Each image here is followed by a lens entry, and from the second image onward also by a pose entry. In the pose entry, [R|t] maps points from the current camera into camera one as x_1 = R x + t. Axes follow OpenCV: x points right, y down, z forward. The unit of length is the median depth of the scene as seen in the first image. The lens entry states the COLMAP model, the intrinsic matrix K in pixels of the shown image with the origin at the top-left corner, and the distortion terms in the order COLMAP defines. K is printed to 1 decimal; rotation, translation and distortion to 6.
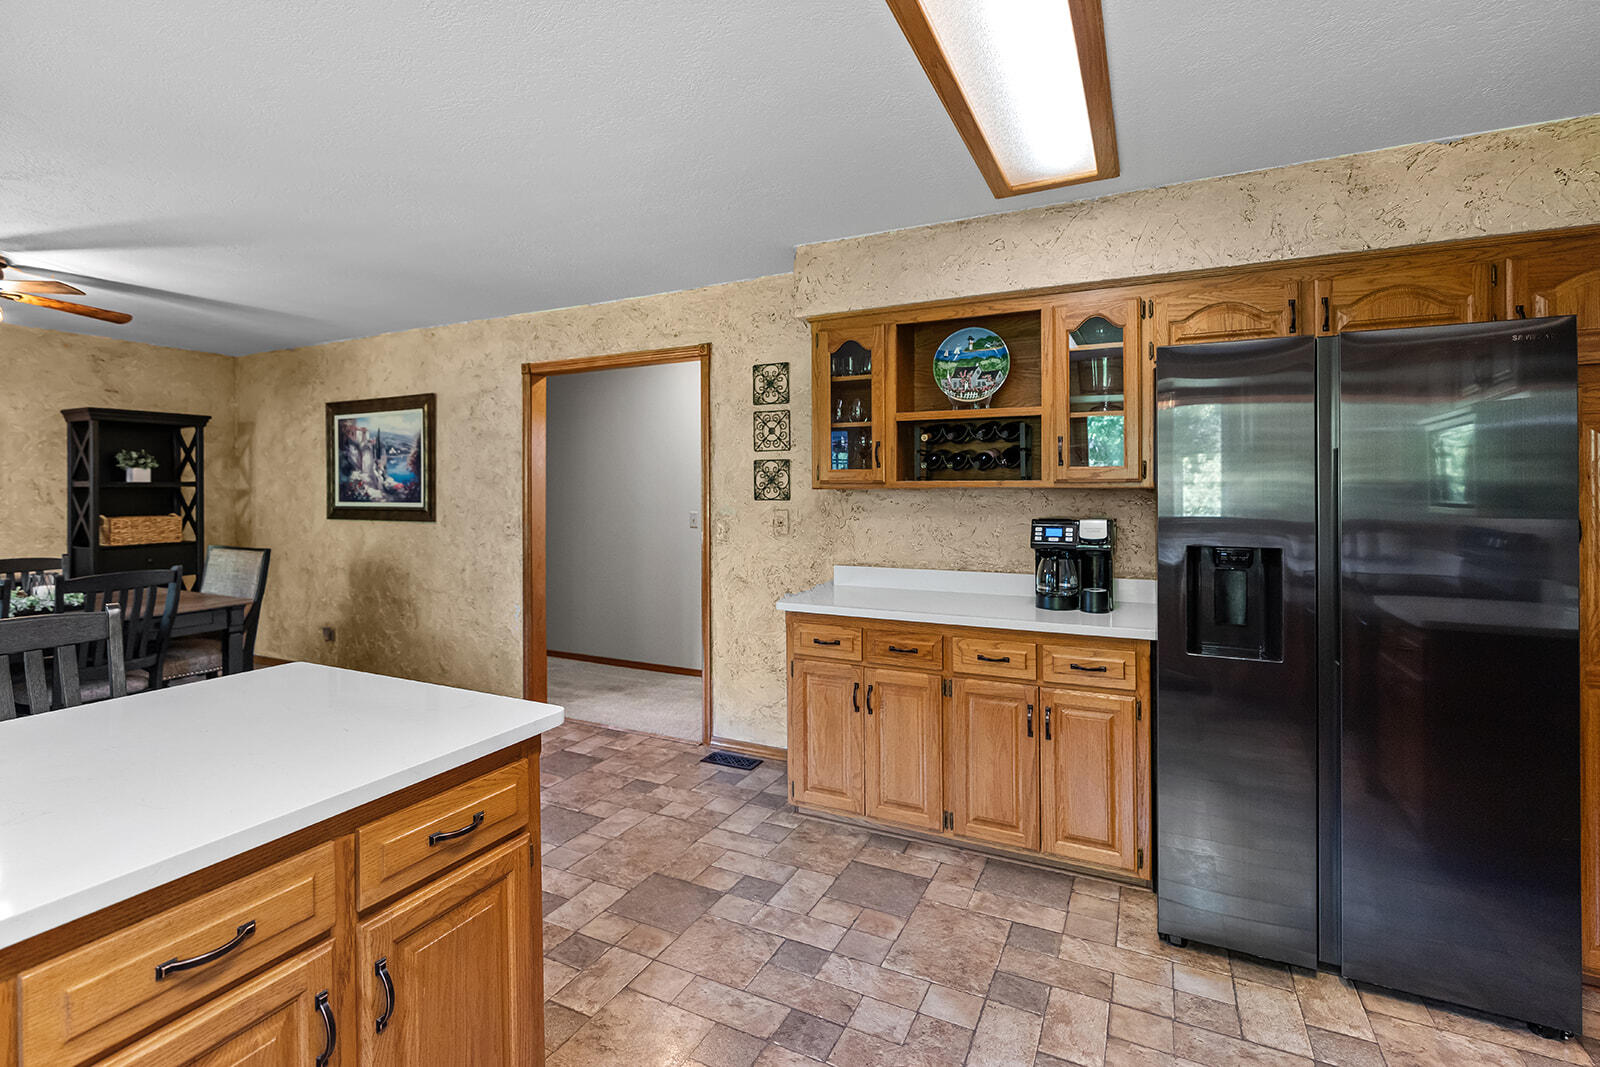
lens RADIAL K [[731.0, 0, 779.1], [0, 731.0, 491.1], [0, 0, 1]] dist [-0.012715, 0.002248]
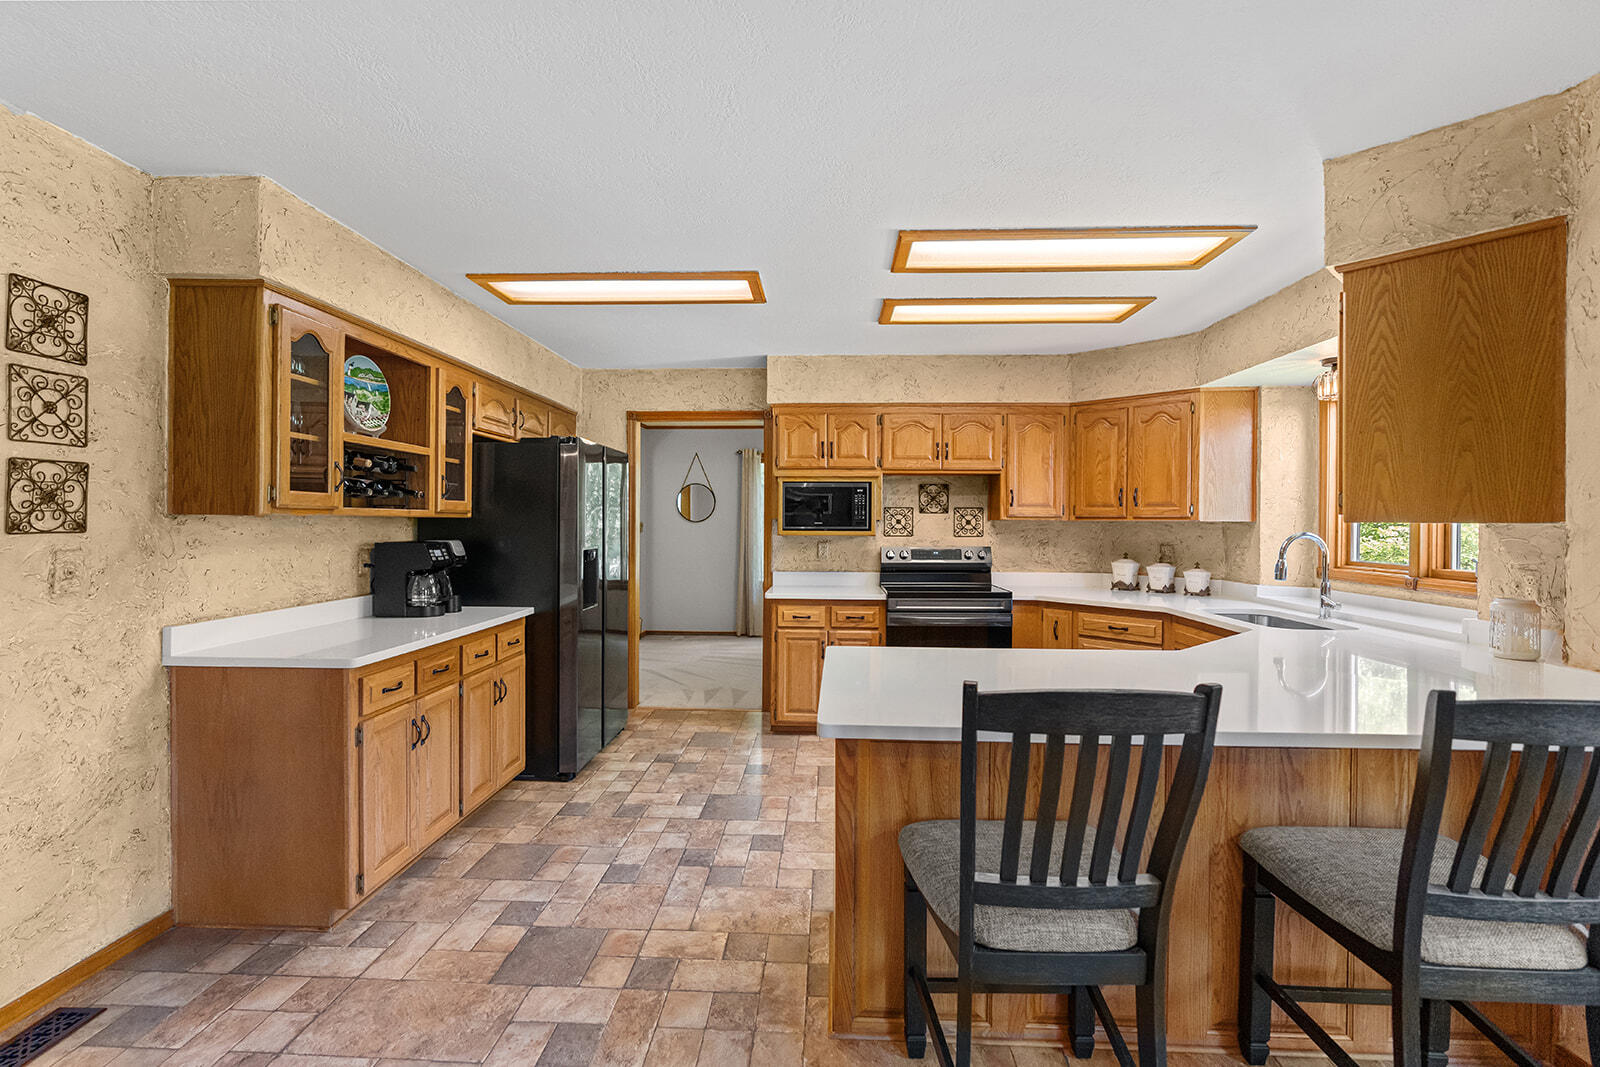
lens RADIAL K [[731.0, 0, 797.7], [0, 731.0, 525.5], [0, 0, 1]] dist [-0.012715, 0.002248]
pose [[-0.412427, -0.008485, 0.910951, -0.889453], [-0.005158, 0.999962, 0.006979, -0.000518], [-0.910976, -0.001821, -0.412455, 0.859060]]
